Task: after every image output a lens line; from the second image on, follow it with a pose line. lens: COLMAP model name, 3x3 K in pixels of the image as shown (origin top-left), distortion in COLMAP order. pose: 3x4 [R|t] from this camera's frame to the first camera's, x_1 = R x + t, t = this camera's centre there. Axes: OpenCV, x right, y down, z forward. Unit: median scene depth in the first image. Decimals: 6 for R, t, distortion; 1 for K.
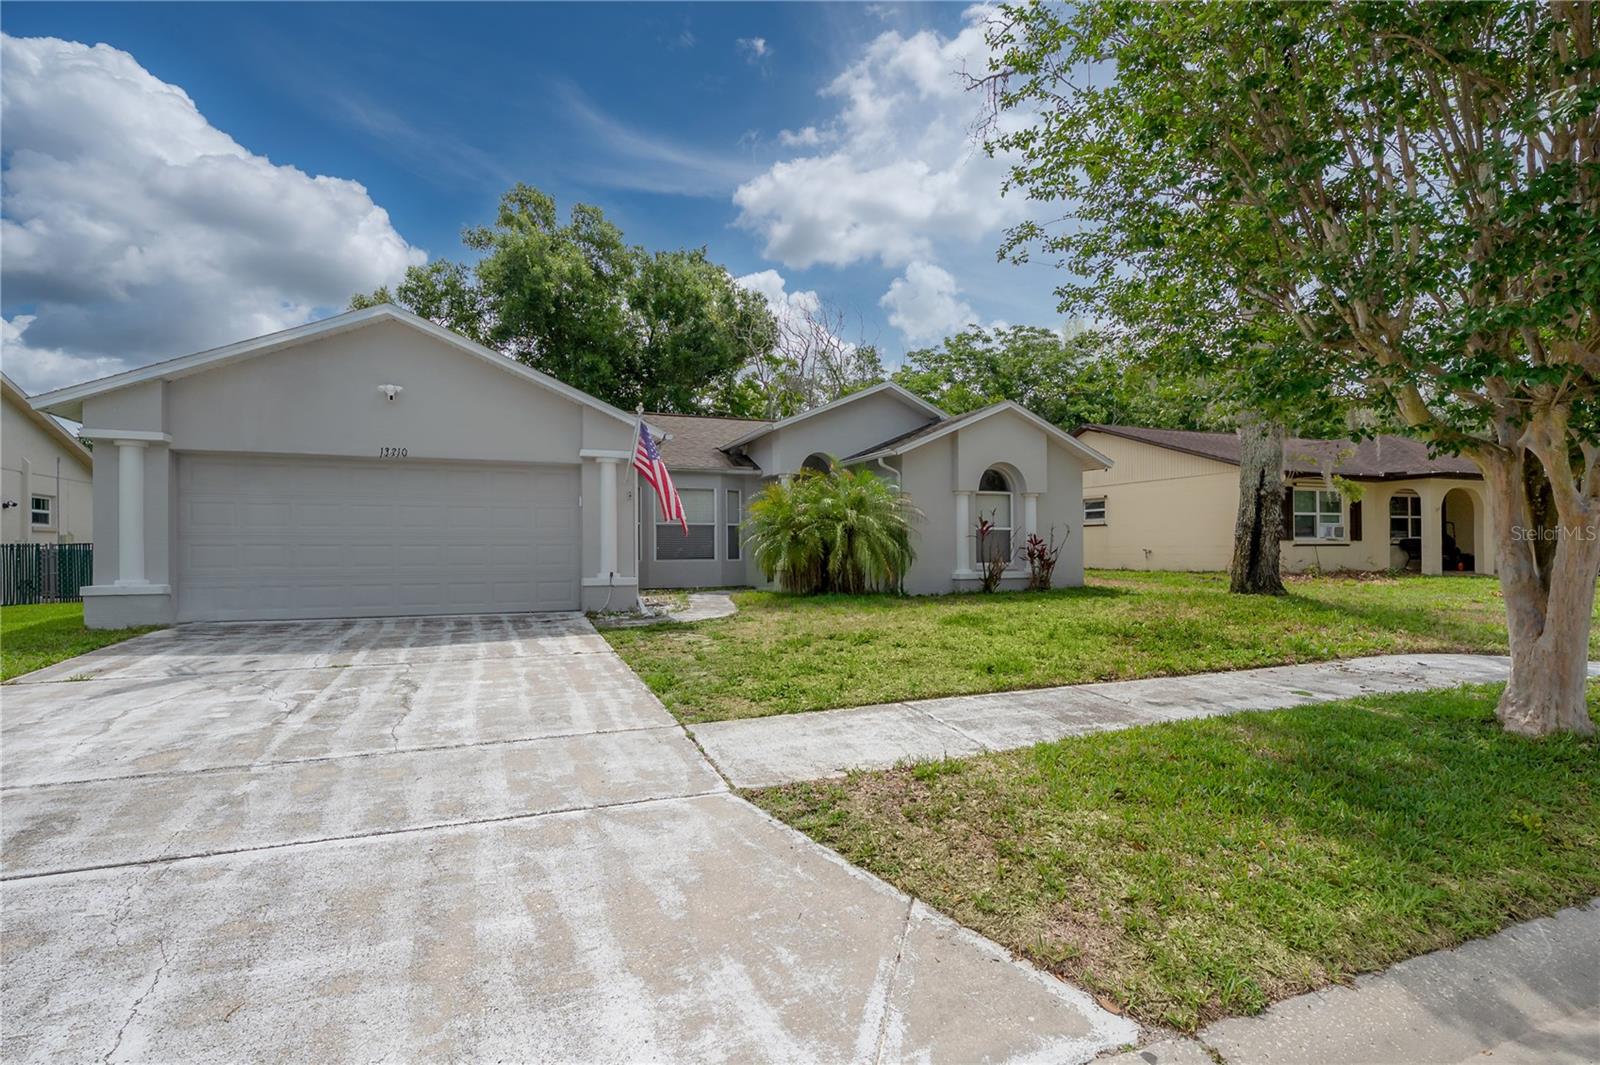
lens RADIAL K [[617.7, 0, 798.5], [0, 617.7, 504.7], [0, 0, 1]] dist [-0.002206, 0.000004]
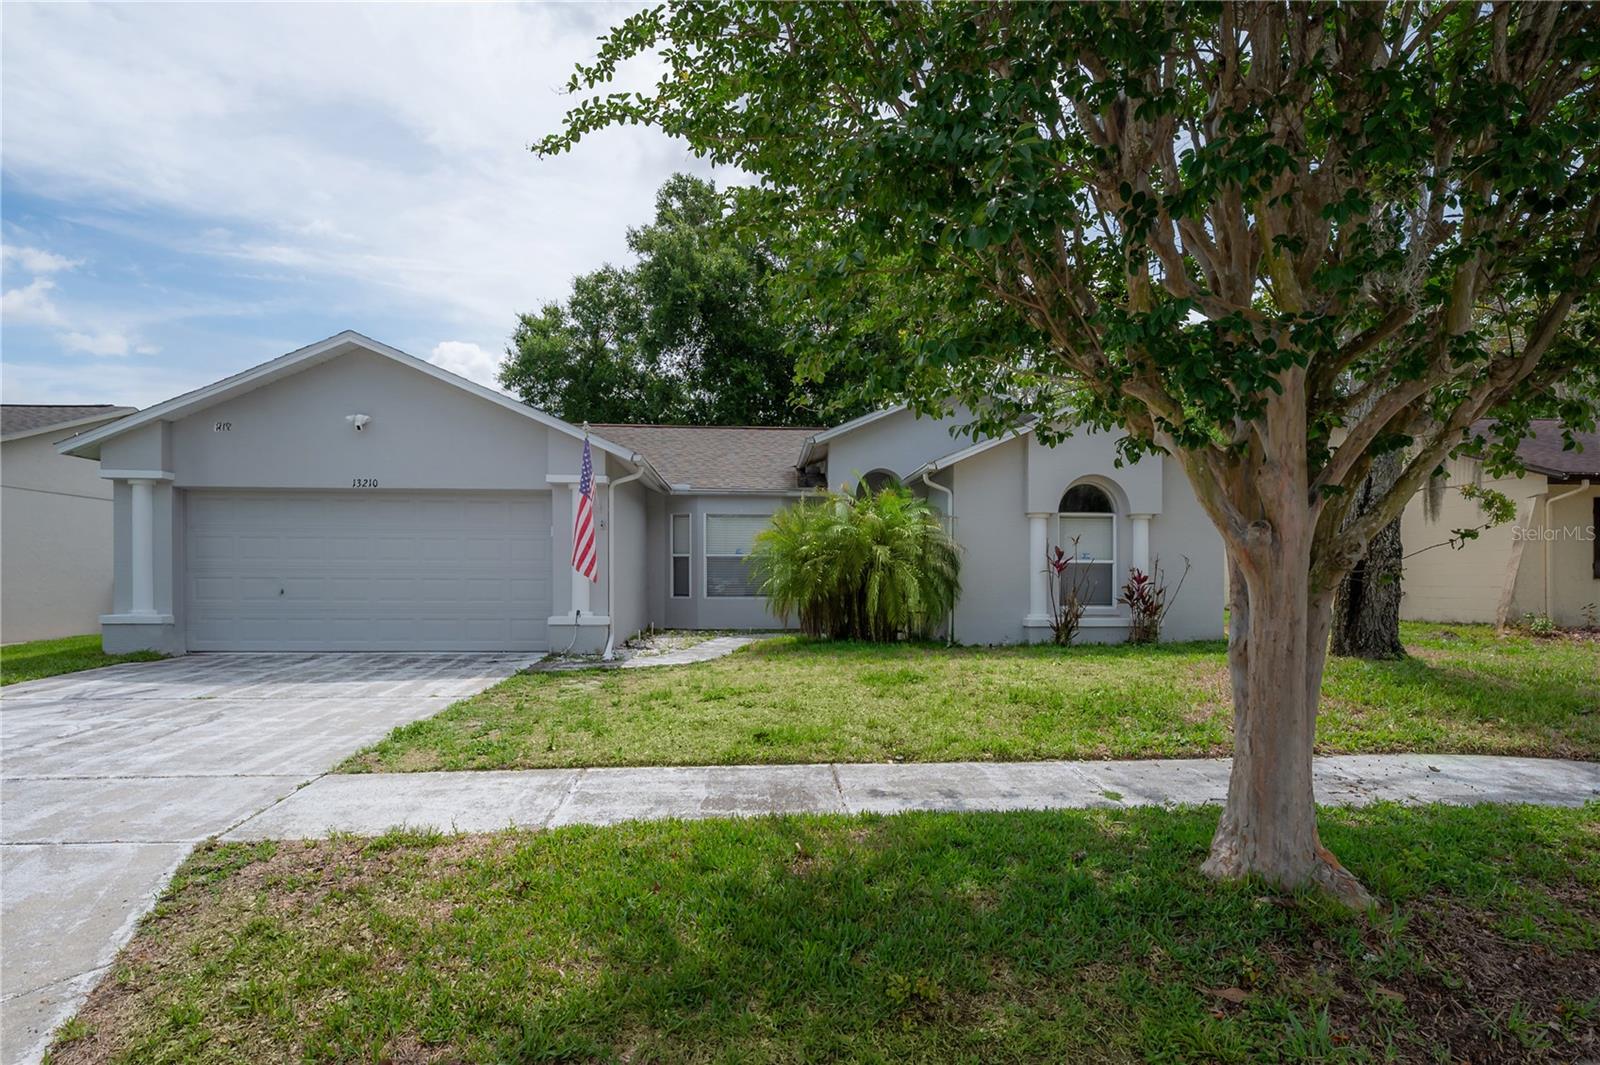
lens RADIAL K [[737.7, 0, 800.0], [0, 737.7, 532.5], [0, 0, 1]] dist [-0.003769, 0.000000]
pose [[0.969661, -0.008559, -0.244302, 0.353476], [0.009083, 0.999958, 0.001017, -0.002698], [0.244283, -0.003206, 0.969699, 0.040808]]
